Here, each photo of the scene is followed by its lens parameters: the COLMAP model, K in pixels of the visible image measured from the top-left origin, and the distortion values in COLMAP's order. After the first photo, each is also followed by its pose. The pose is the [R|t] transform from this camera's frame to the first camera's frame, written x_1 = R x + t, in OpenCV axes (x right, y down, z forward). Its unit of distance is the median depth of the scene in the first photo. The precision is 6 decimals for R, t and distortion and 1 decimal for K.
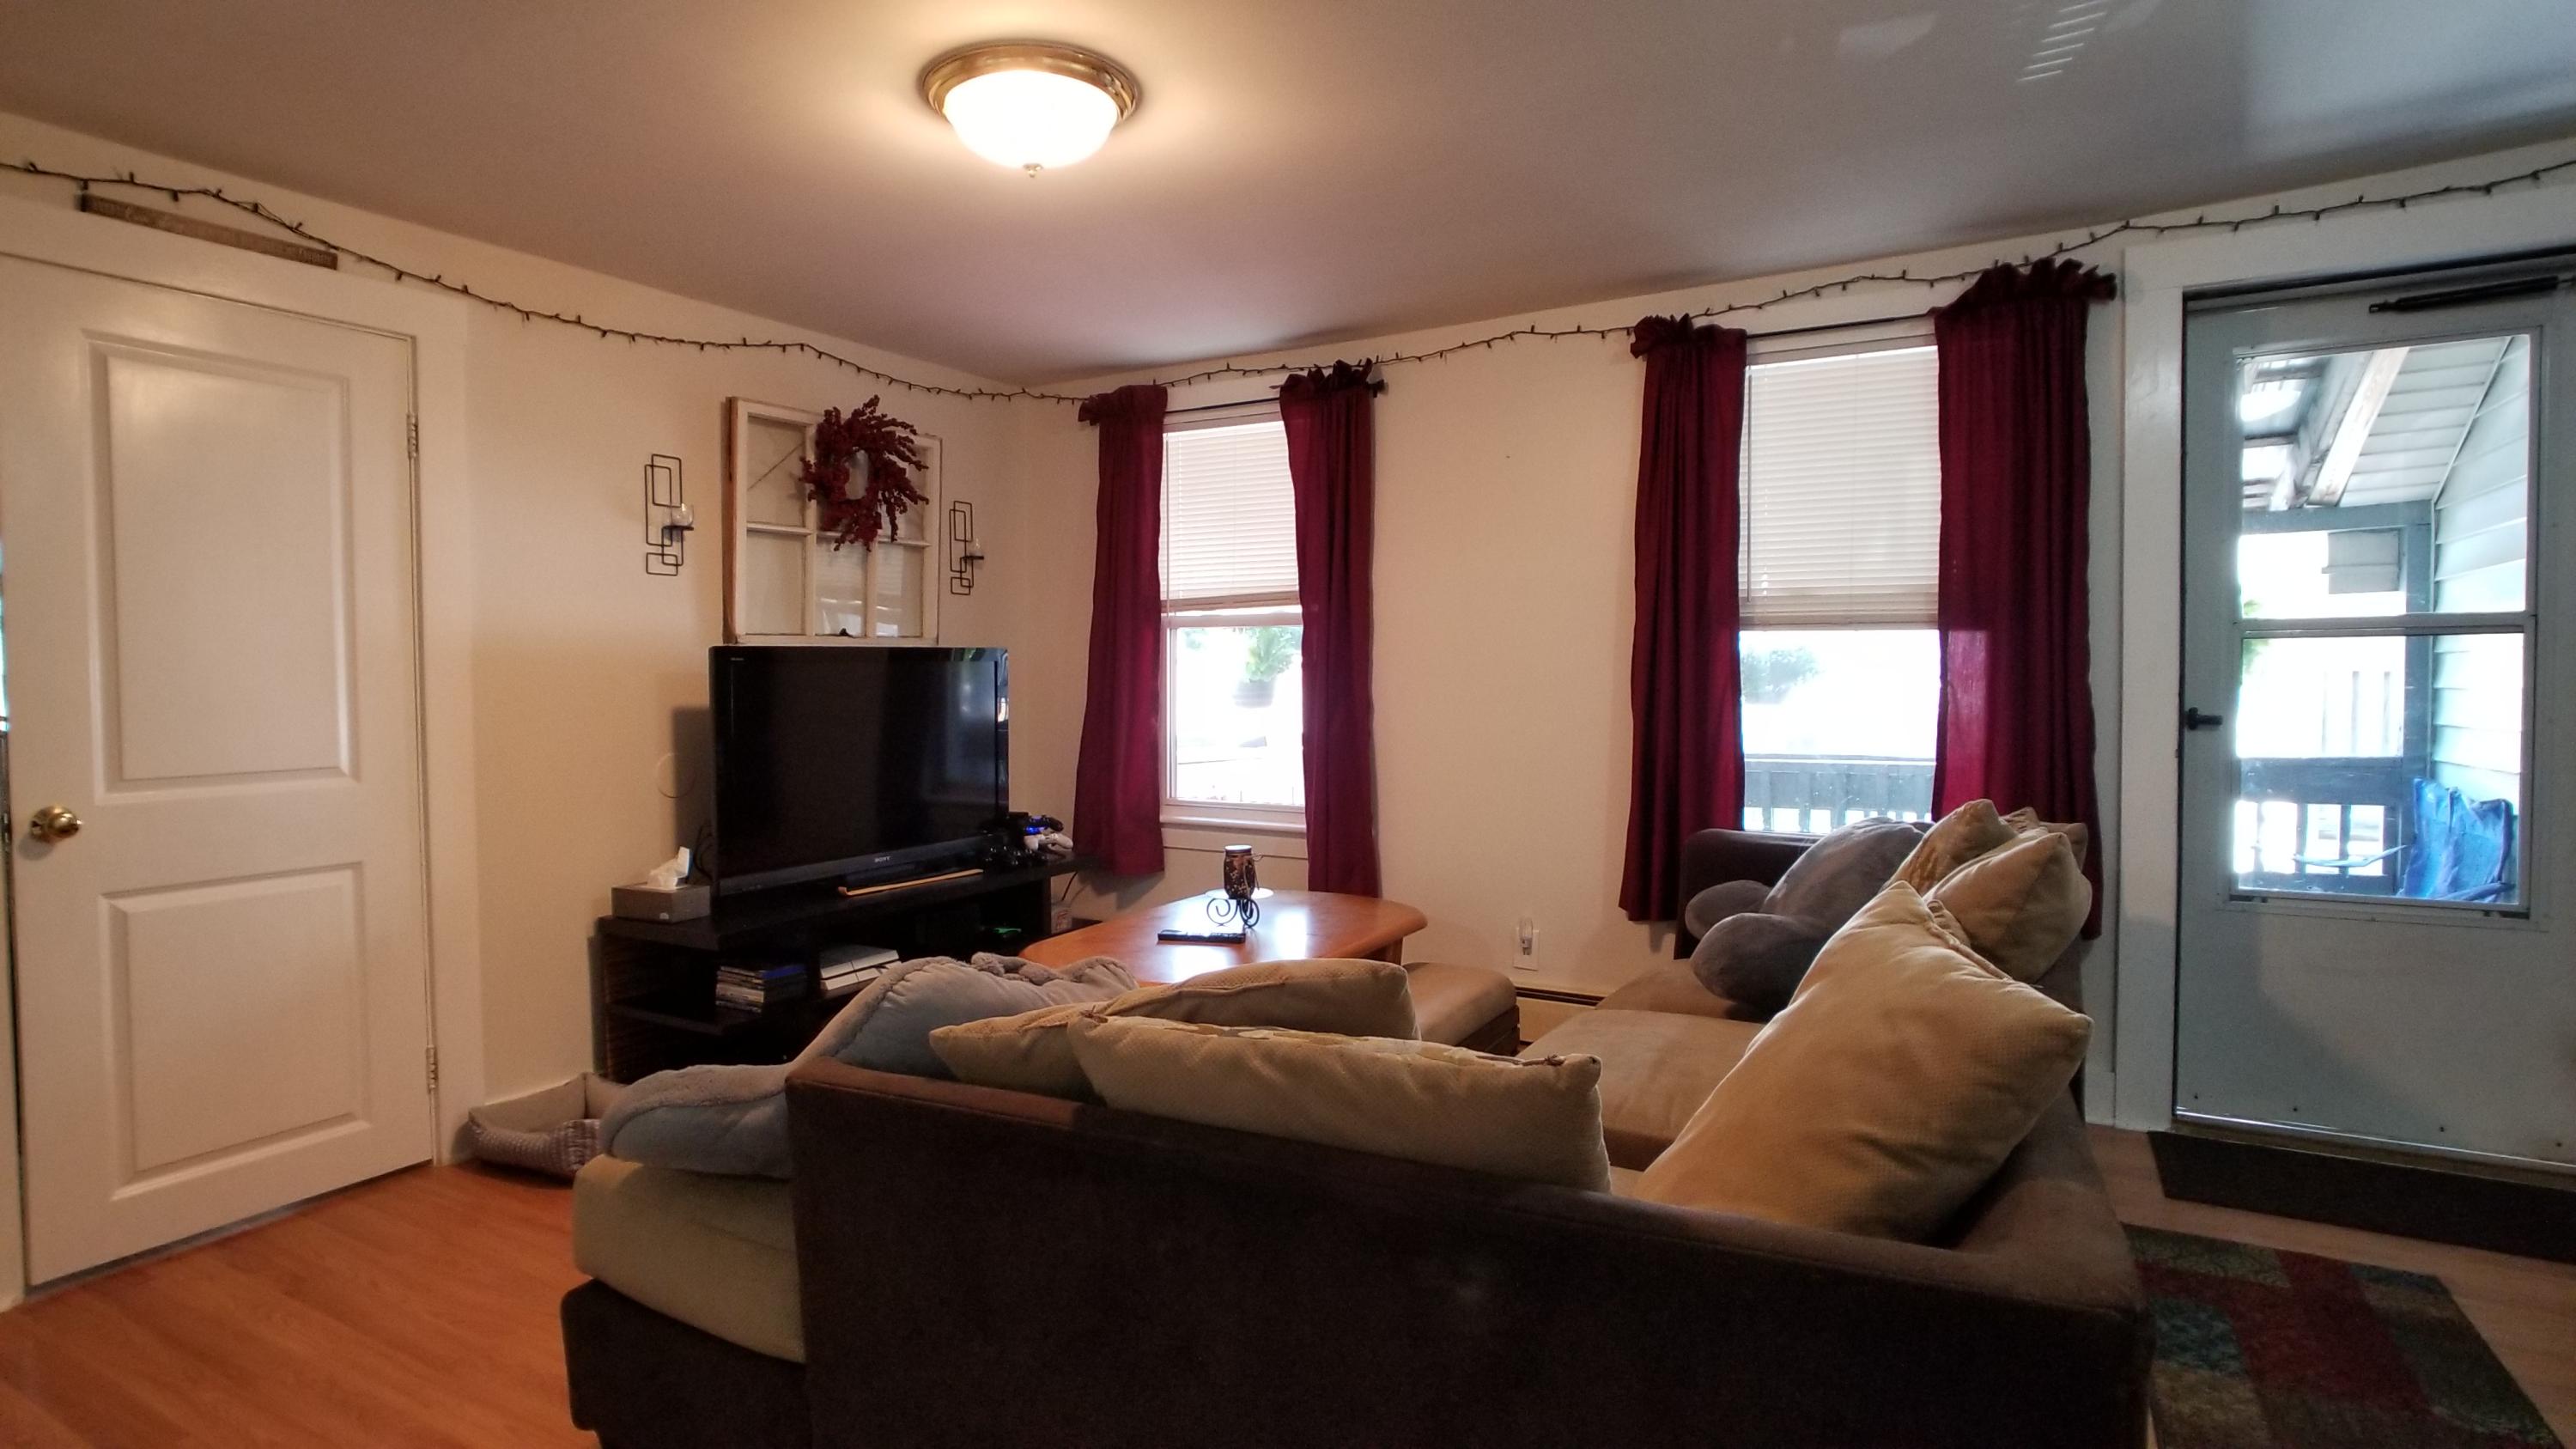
lens RADIAL K [[1282.3, 0, 1284.8], [0, 1282.3, 718.1], [0, 0, 1]] dist [-0.020662, 0.000604]
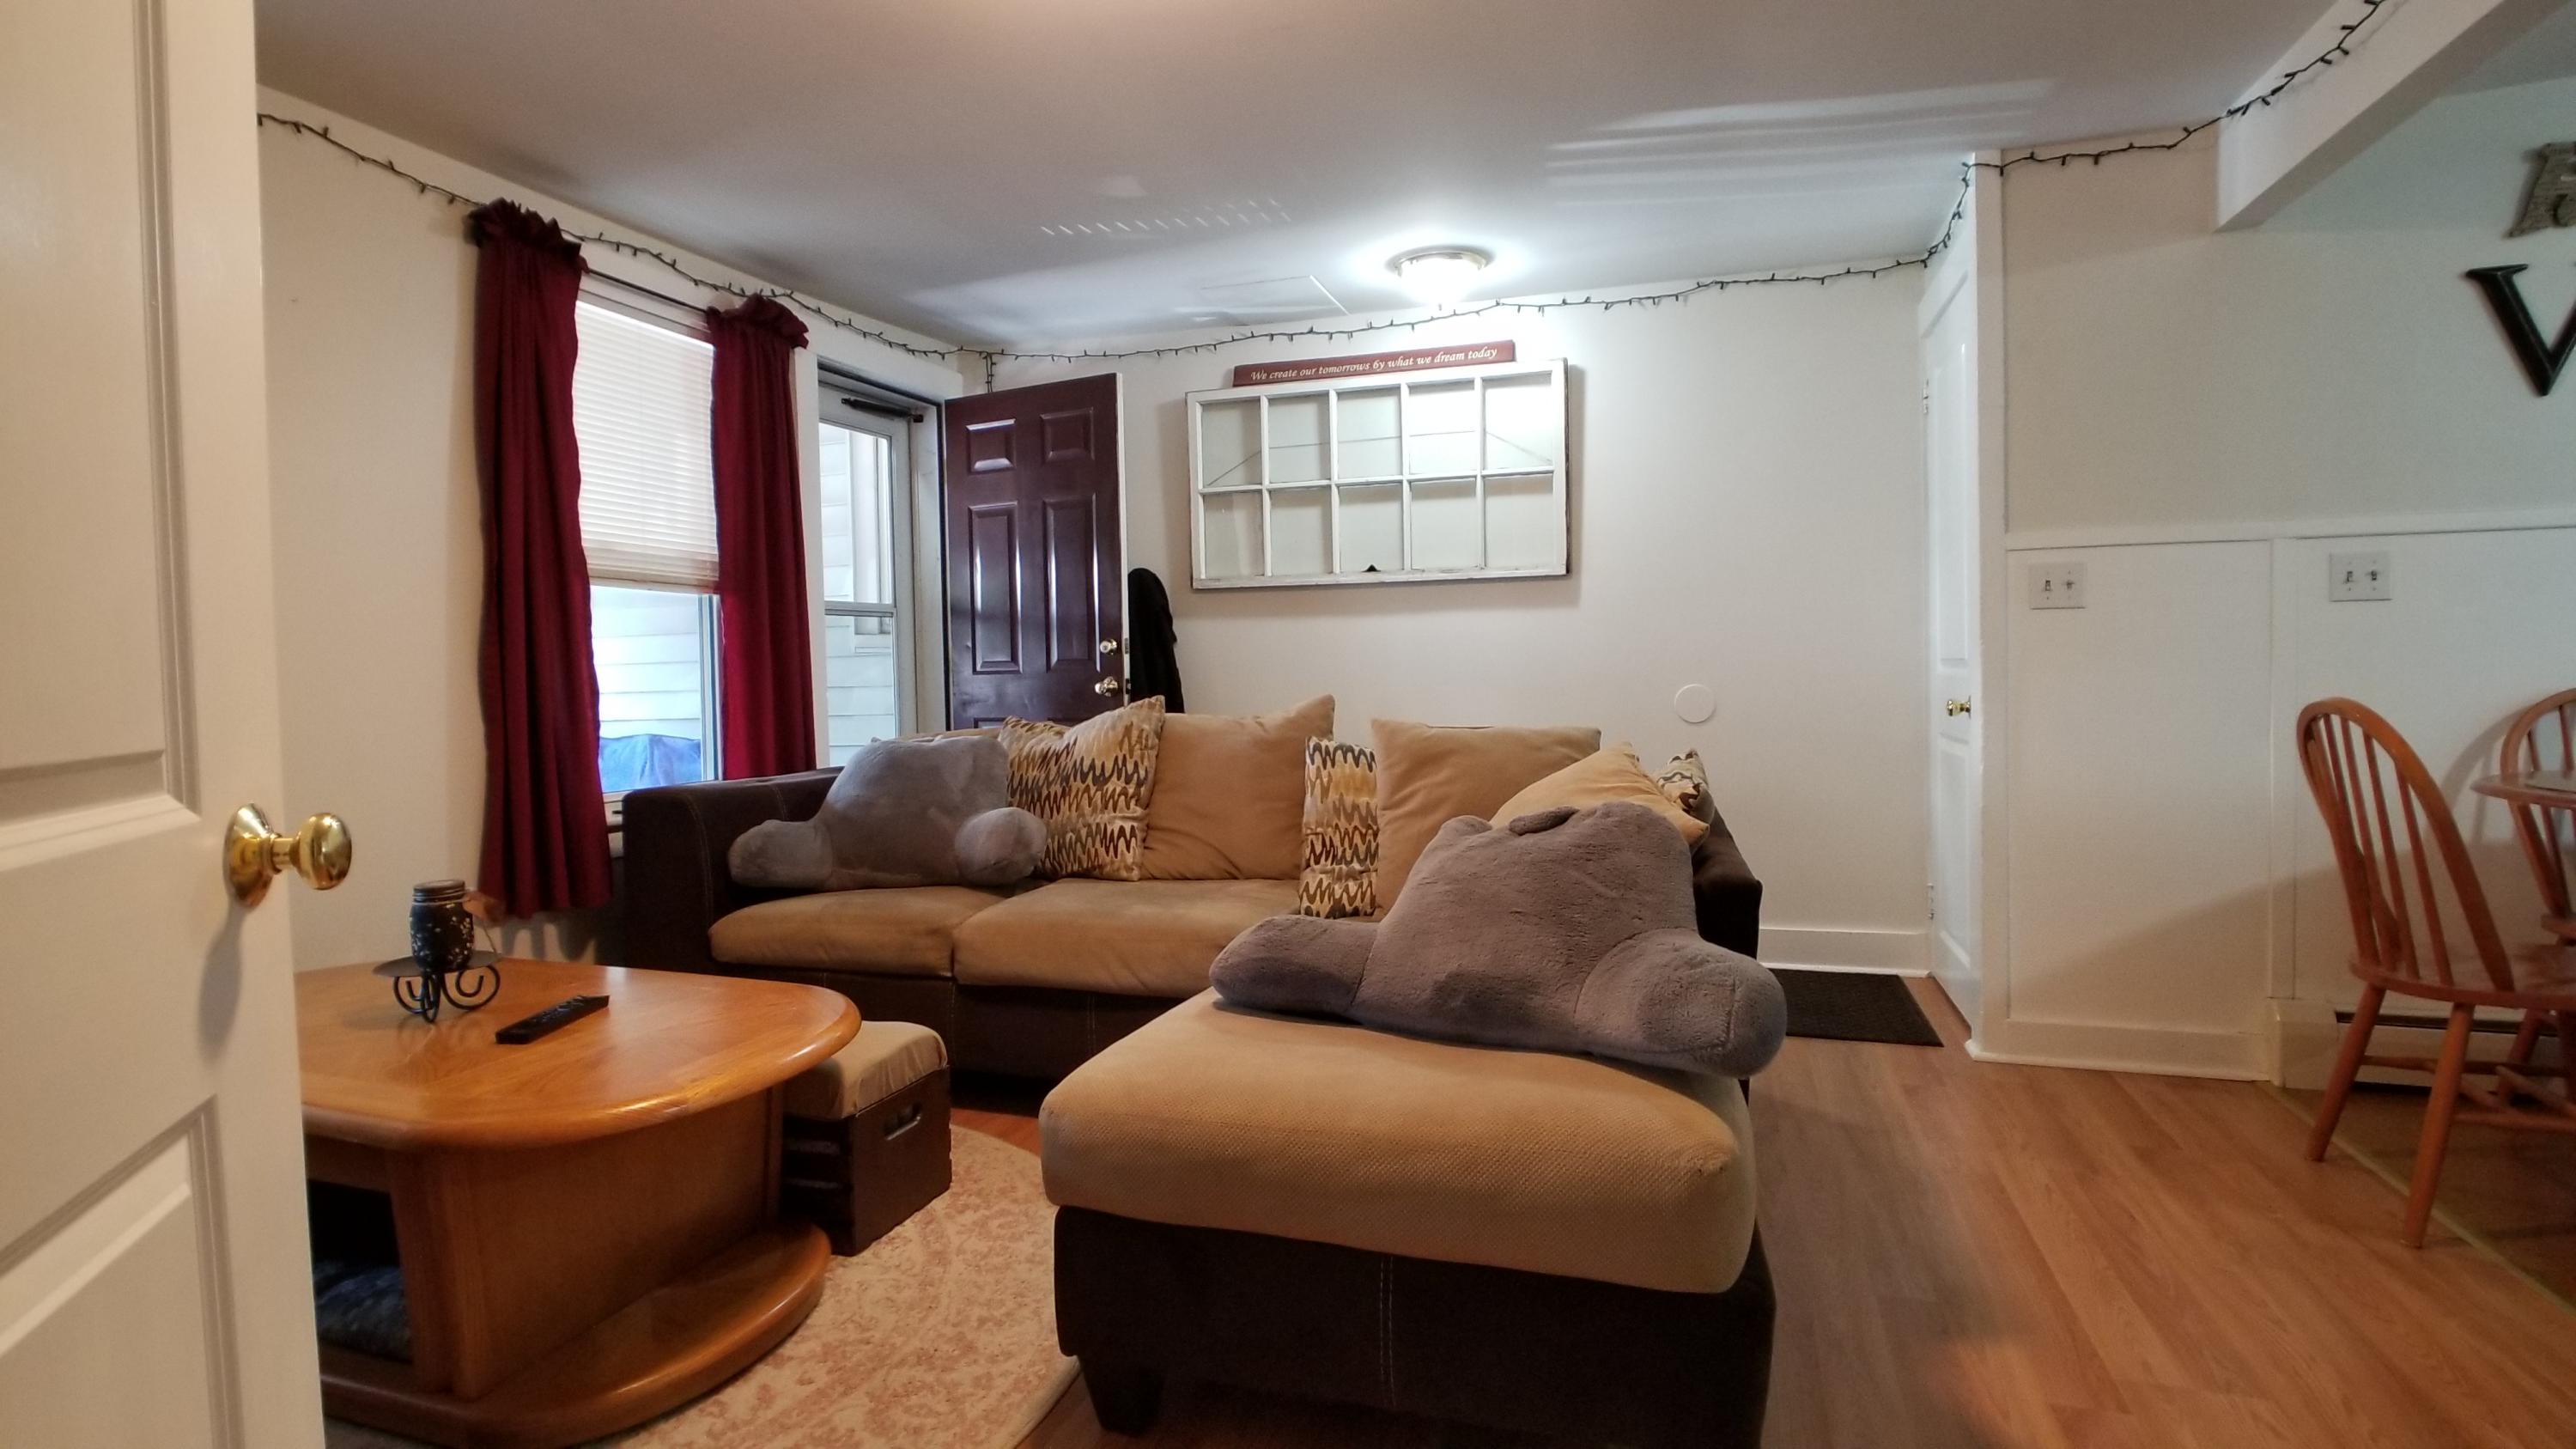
lens RADIAL K [[1250.3, 0, 1284.9], [0, 1250.3, 706.3], [0, 0, 1]] dist [-0.003440, 0.000210]
pose [[-0.202721, -0.024986, 0.978918, -0.623366], [0.061354, 0.997386, 0.038163, 0.016075], [-0.977313, 0.067797, -0.200658, 0.684586]]
